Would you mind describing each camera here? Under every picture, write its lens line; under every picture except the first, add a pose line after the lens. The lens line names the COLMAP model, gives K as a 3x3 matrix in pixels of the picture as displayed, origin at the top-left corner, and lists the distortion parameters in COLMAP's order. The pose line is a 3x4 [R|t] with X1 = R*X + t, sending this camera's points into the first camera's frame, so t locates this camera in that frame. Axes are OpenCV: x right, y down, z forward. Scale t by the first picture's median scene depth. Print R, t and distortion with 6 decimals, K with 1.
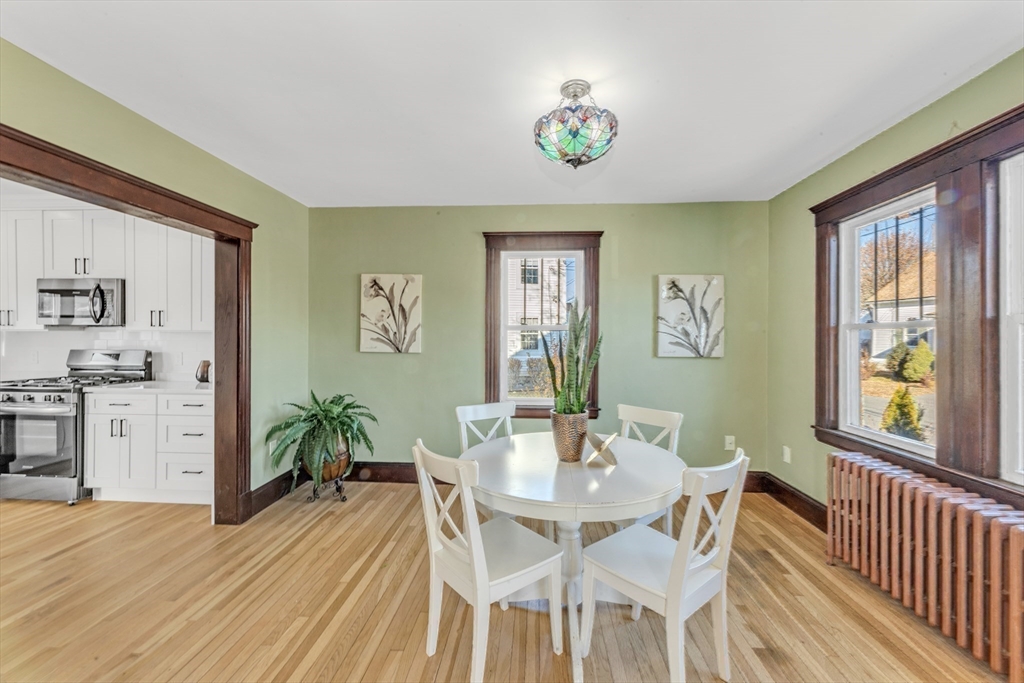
lens RADIAL K [[417.7, 0, 516.0], [0, 417.7, 339.2], [0, 0, 1]] dist [-0.002780, 0.000093]
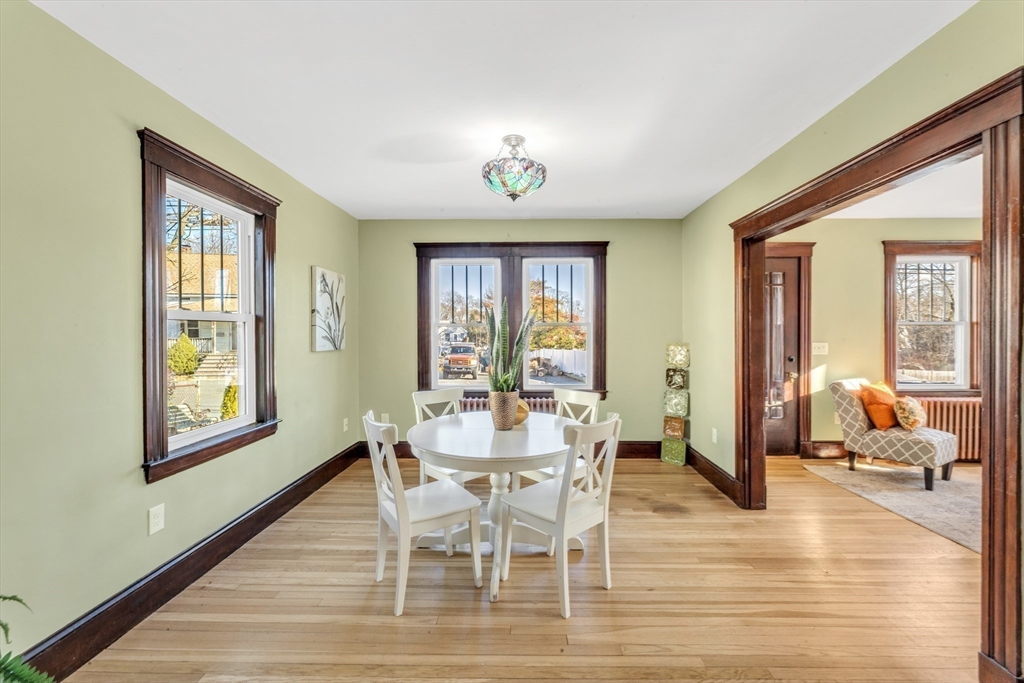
lens RADIAL K [[417.7, 0, 519.6], [0, 417.7, 335.2], [0, 0, 1]] dist [-0.002780, 0.000093]
pose [[-0.045263, -0.016443, 0.998840, -0.648503], [0.002082, 0.999861, 0.016554, -0.009627], [-0.998973, 0.002829, -0.045222, 0.572850]]
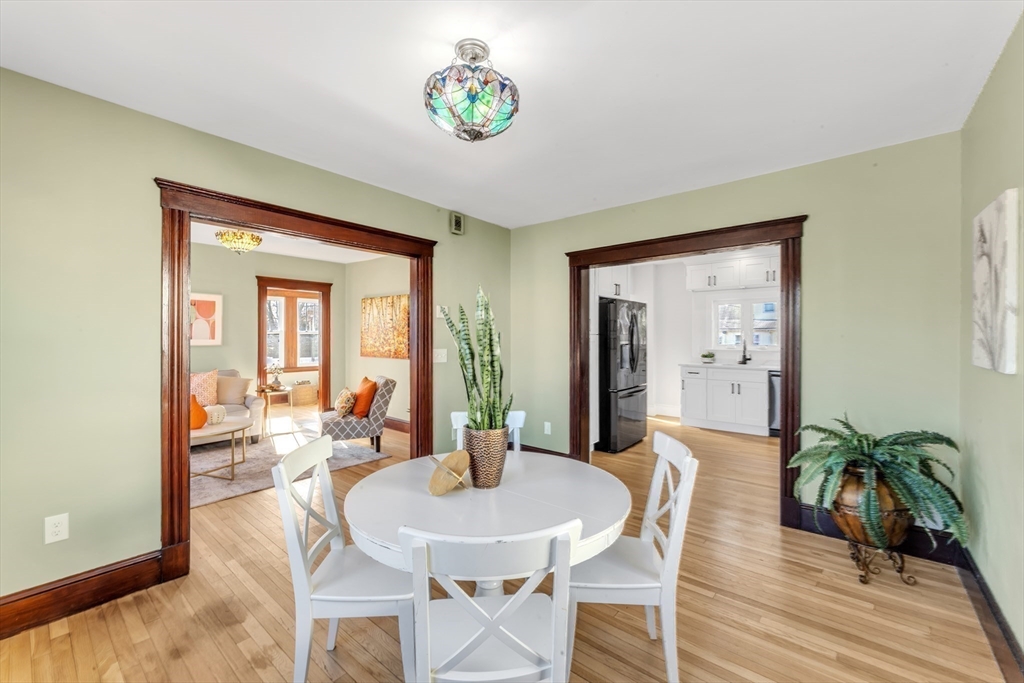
lens RADIAL K [[417.7, 0, 513.5], [0, 417.7, 336.5], [0, 0, 1]] dist [-0.002780, 0.000093]
pose [[-0.581685, -0.004595, -0.813401, 0.439002], [-0.007140, 0.999974, -0.000544, -0.002859], [0.813383, 0.005491, -0.581703, 0.884586]]
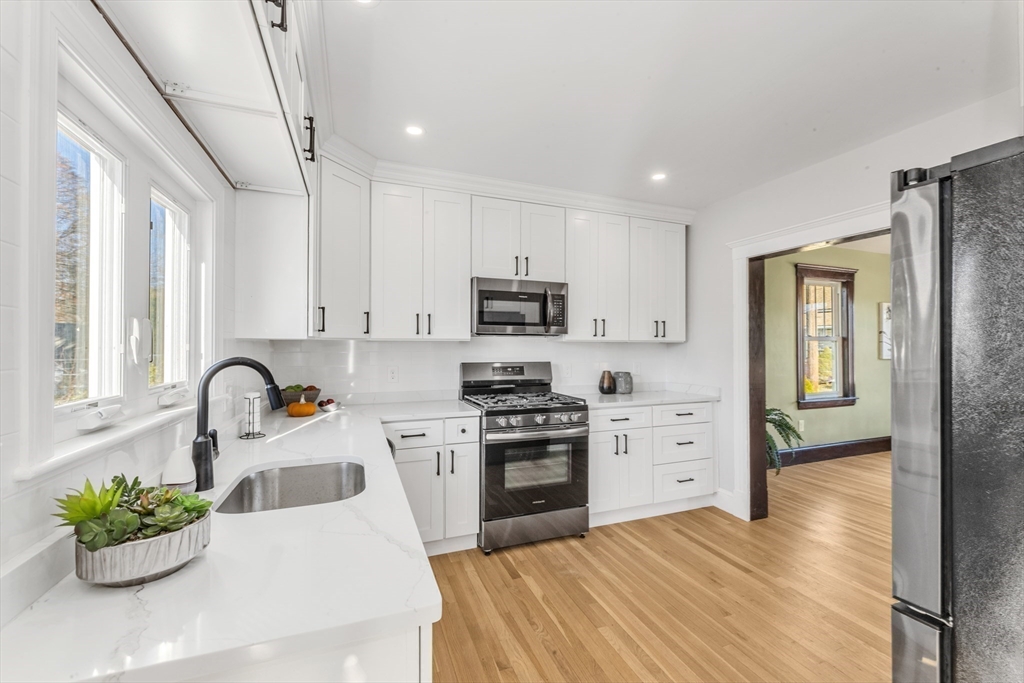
lens RADIAL K [[417.7, 0, 504.6], [0, 417.7, 338.2], [0, 0, 1]] dist [-0.002780, 0.000093]
pose [[0.907641, 0.003572, 0.419732, -1.470617], [0.003699, 0.999857, -0.016508, -0.011245], [-0.419731, 0.016536, 0.907498, 0.232361]]
